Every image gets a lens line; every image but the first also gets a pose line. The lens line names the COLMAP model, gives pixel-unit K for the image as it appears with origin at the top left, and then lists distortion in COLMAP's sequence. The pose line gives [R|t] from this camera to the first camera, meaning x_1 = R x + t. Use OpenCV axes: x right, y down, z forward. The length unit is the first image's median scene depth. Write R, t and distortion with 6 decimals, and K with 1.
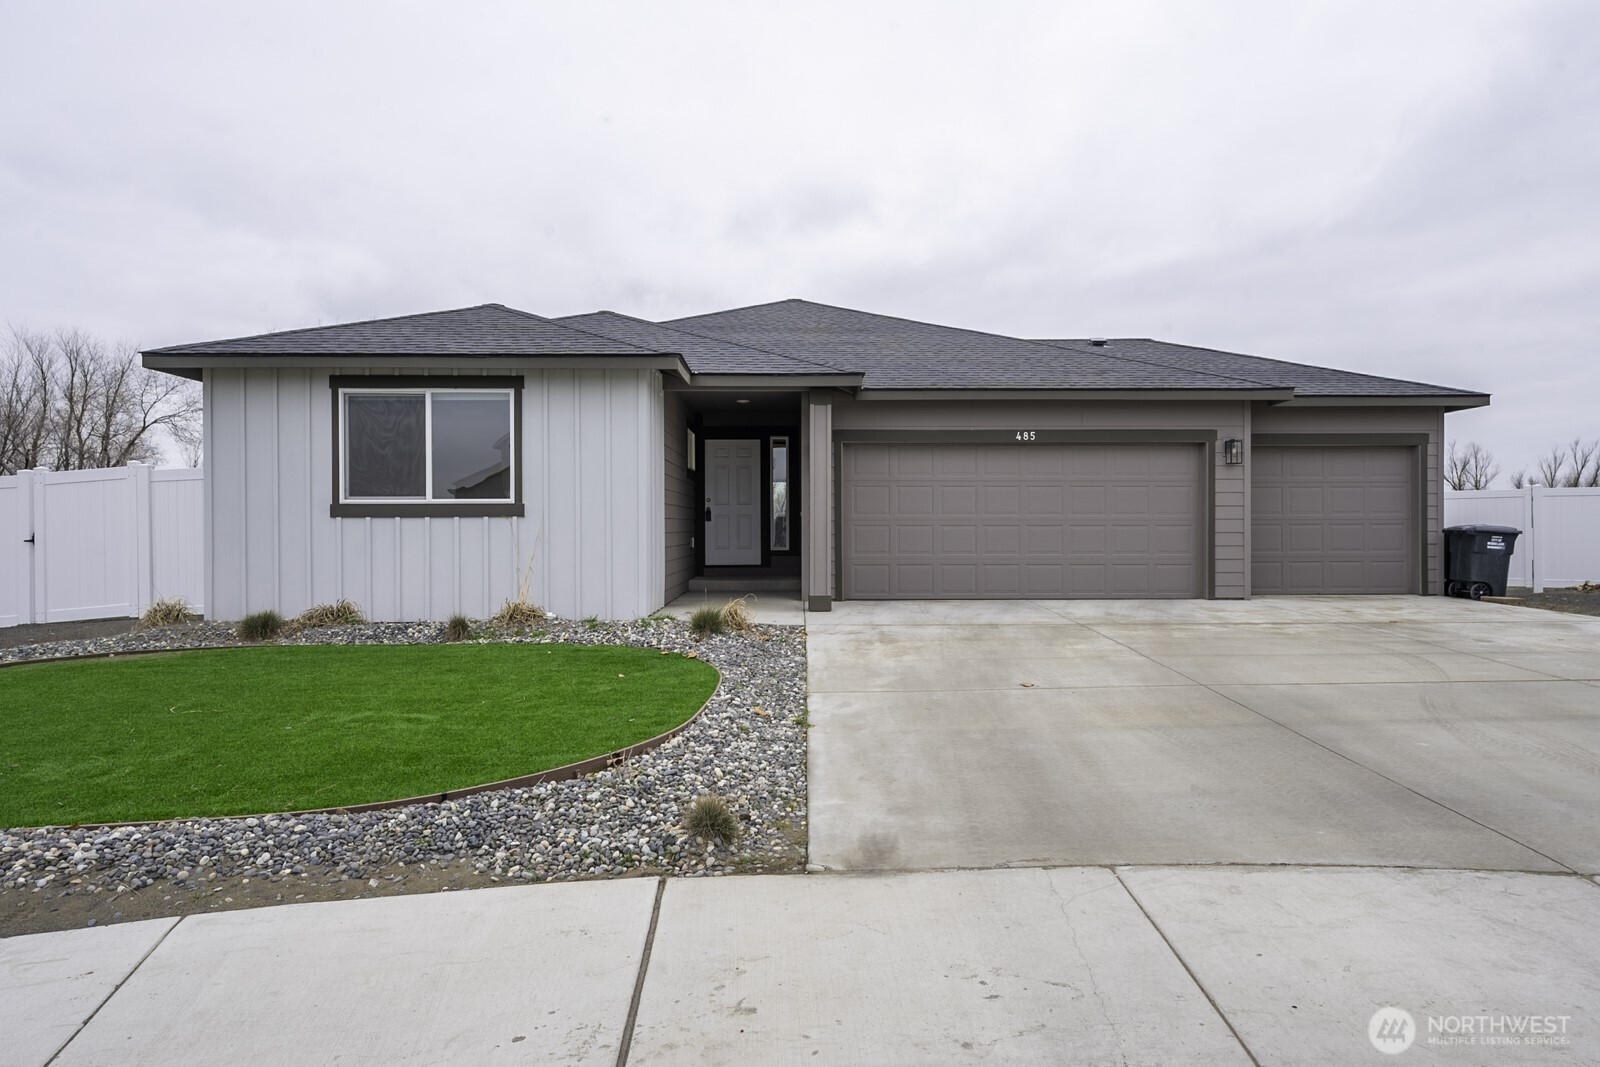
lens RADIAL K [[923.7, 0, 799.4], [0, 923.7, 532.7], [0, 0, 1]] dist [0.005056, 0.001875]
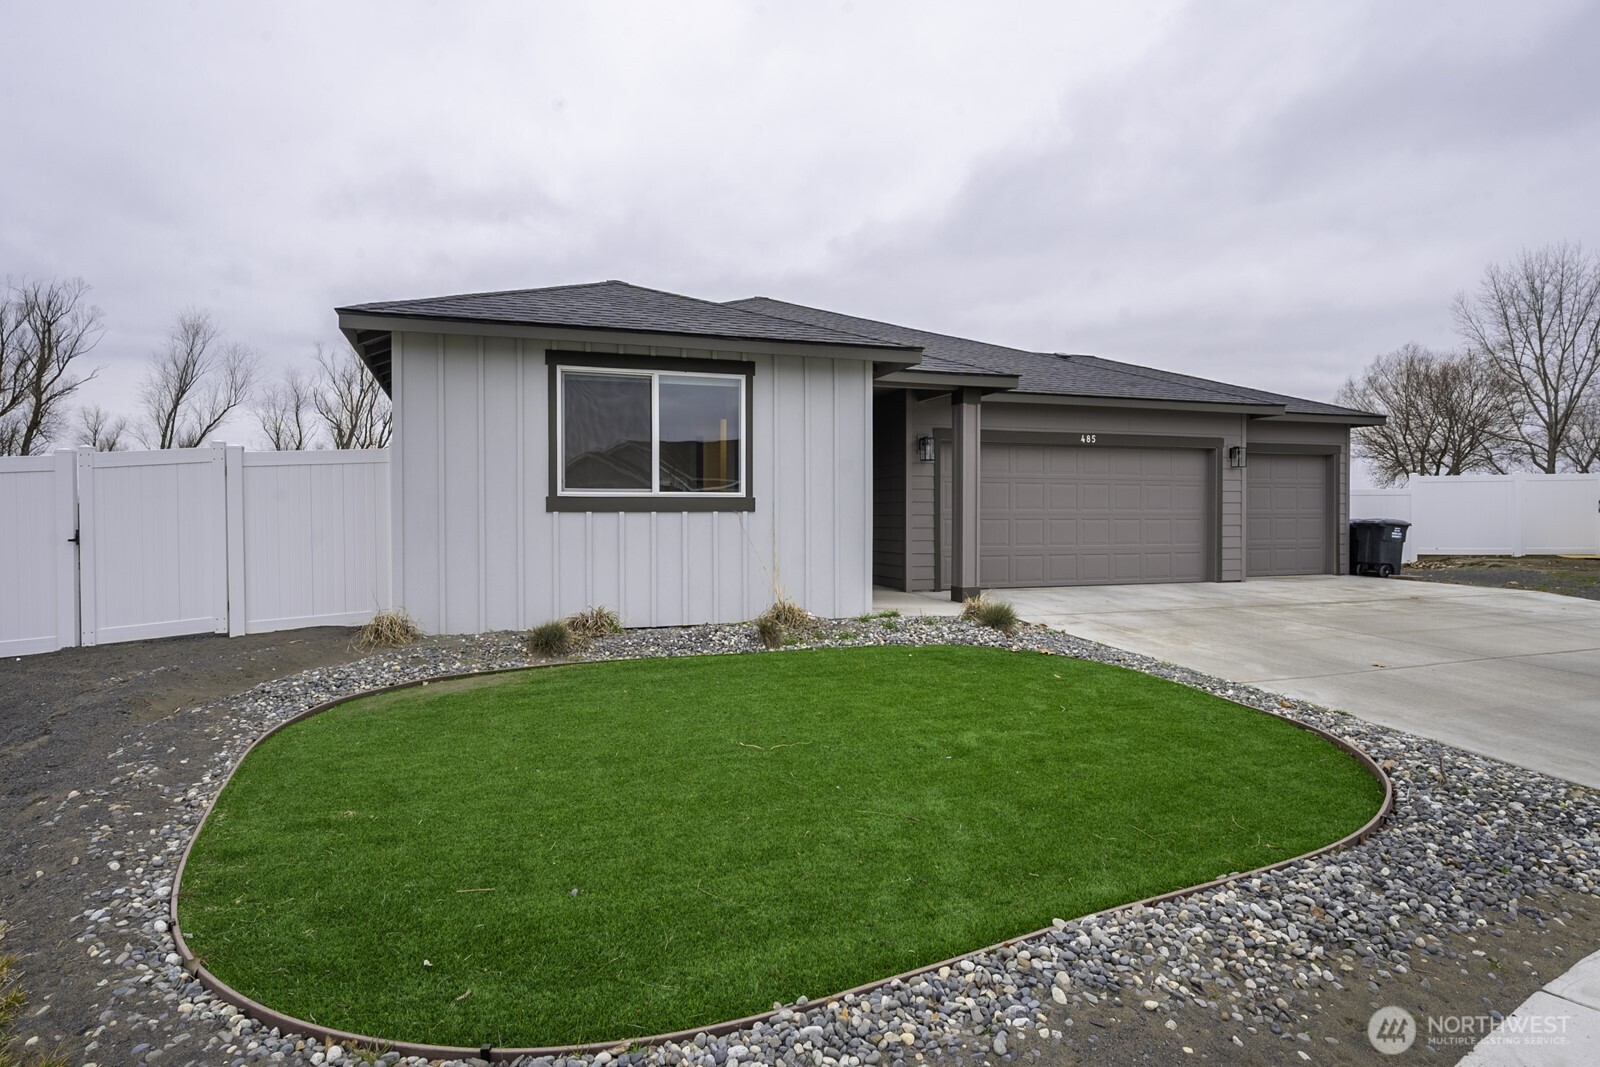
lens RADIAL K [[861.9, 0, 799.9], [0, 861.9, 529.9], [0, 0, 1]] dist [-0.003141, 0.001081]
pose [[0.955075, -0.003181, 0.296346, -0.460217], [0.000176, 0.999948, 0.010164, -0.006801], [-0.296363, -0.009655, 0.955027, 0.130967]]
